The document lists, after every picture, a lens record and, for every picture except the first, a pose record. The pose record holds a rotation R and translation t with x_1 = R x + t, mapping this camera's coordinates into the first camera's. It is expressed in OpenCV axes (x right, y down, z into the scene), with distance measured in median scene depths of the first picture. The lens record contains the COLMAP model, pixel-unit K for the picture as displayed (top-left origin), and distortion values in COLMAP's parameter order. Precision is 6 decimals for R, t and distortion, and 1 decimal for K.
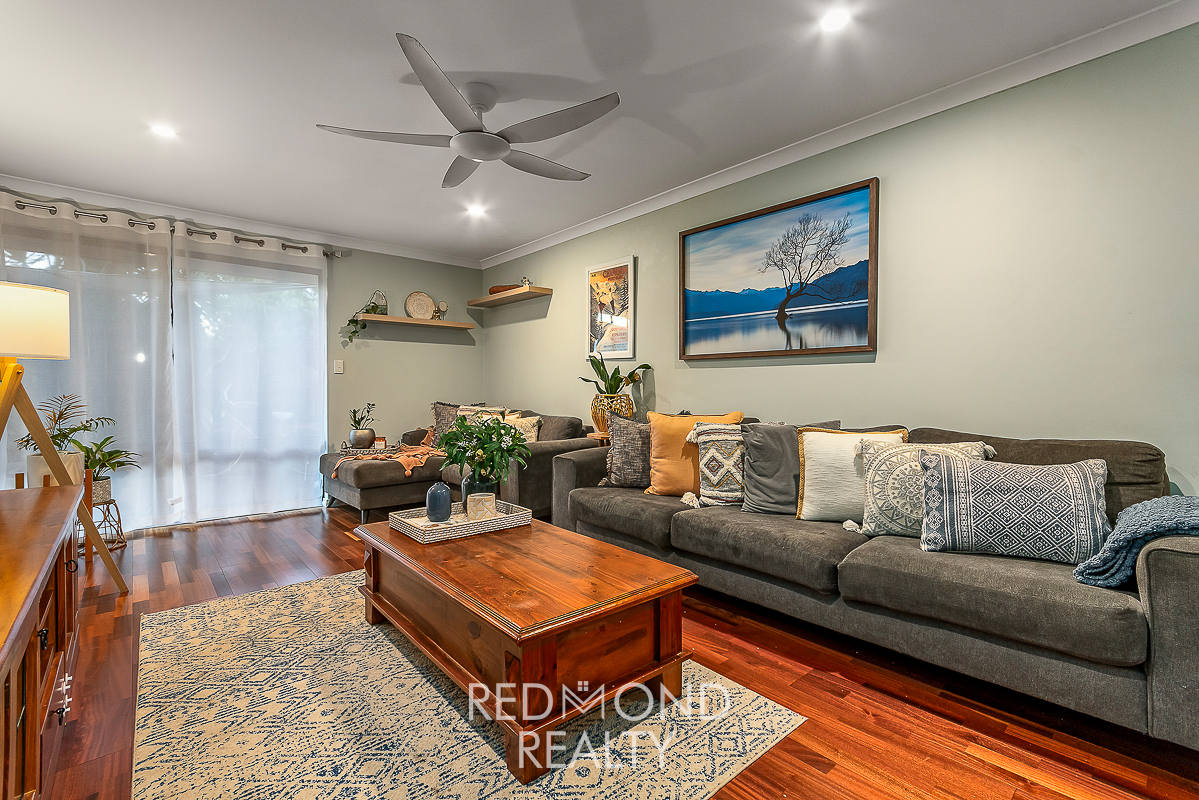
lens RADIAL K [[532.7, 0, 590.6], [0, 532.7, 390.2], [0, 0, 1]] dist [0.002808, 0.000315]
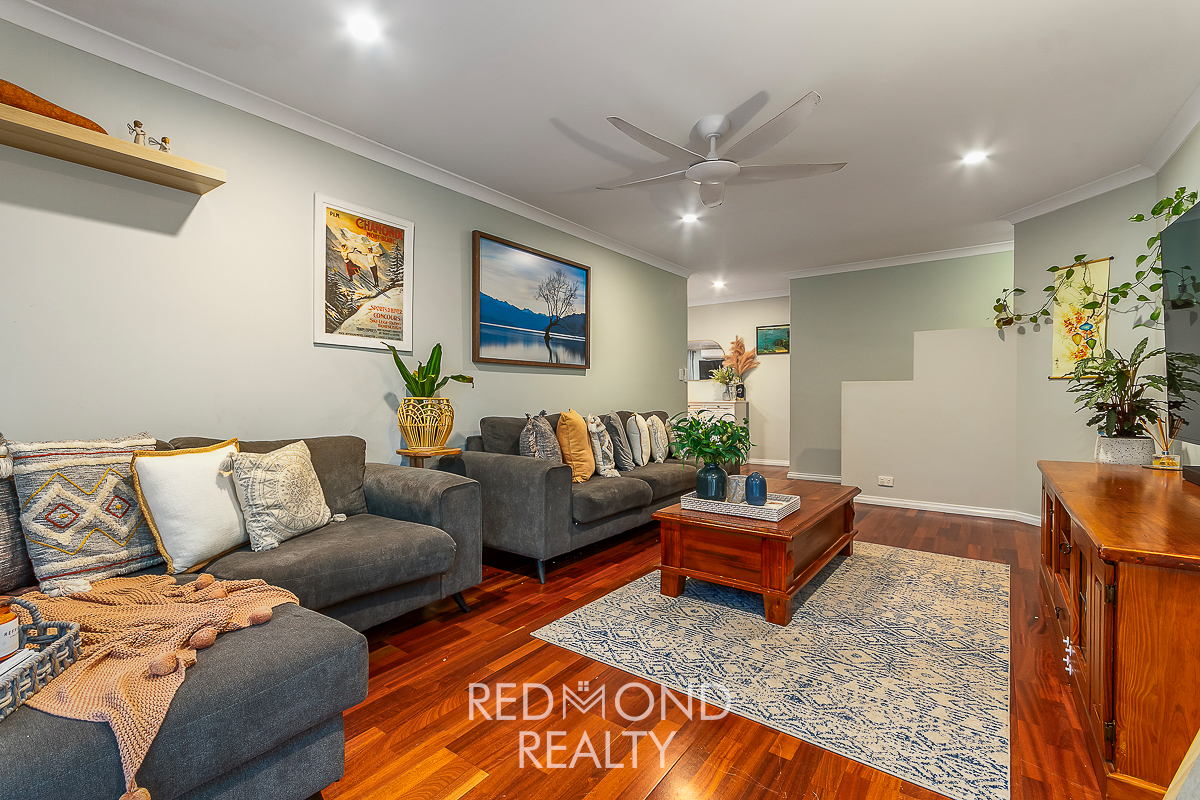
lens RADIAL K [[533.1, 0, 593.1], [0, 533.1, 399.8], [0, 0, 1]] dist [0.002808, 0.000315]
pose [[-0.218929, -0.015346, 0.975620, -1.012827], [0.000471, 0.999875, 0.015833, -0.001921], [-0.975741, 0.003926, -0.218895, 1.217925]]
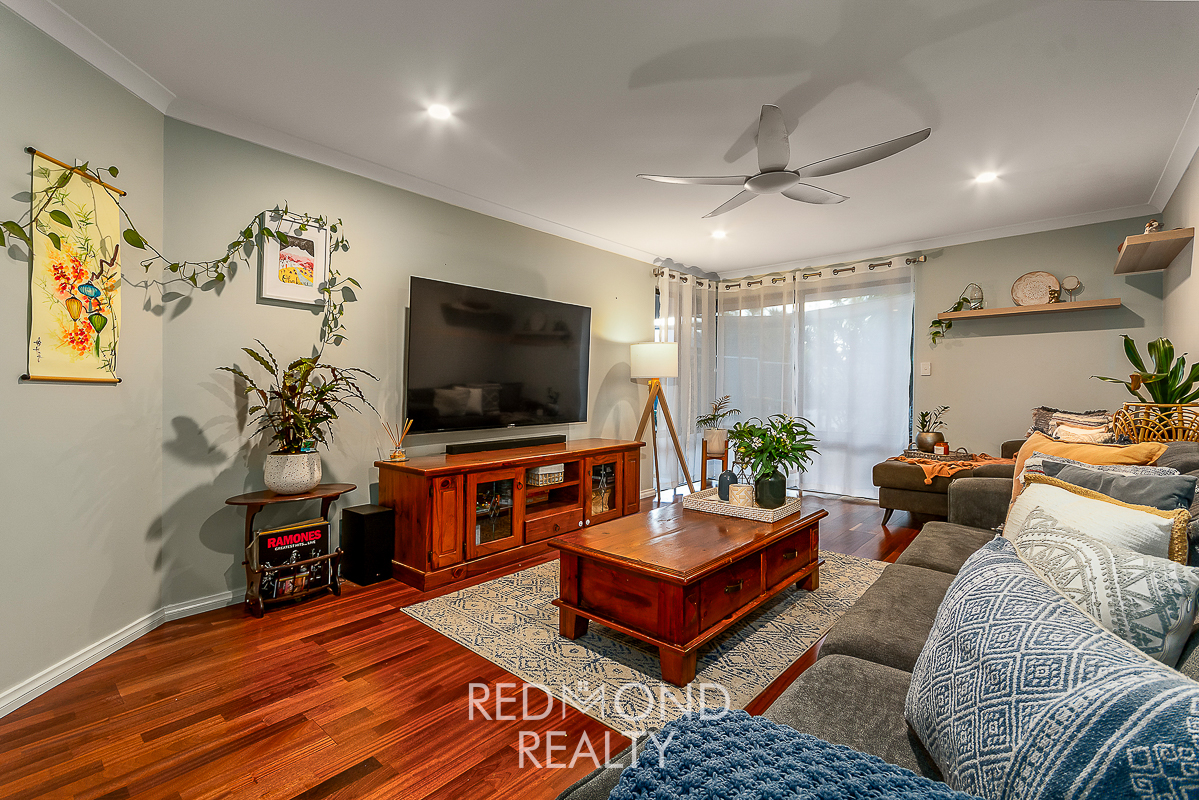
lens RADIAL K [[532.7, 0, 596.0], [0, 532.7, 391.6], [0, 0, 1]] dist [0.002808, 0.000315]
pose [[0.122871, 0.008155, -0.992389, 0.739989], [0.006729, 0.999936, 0.009050, -0.020165], [0.992400, -0.007789, 0.122808, 0.396135]]
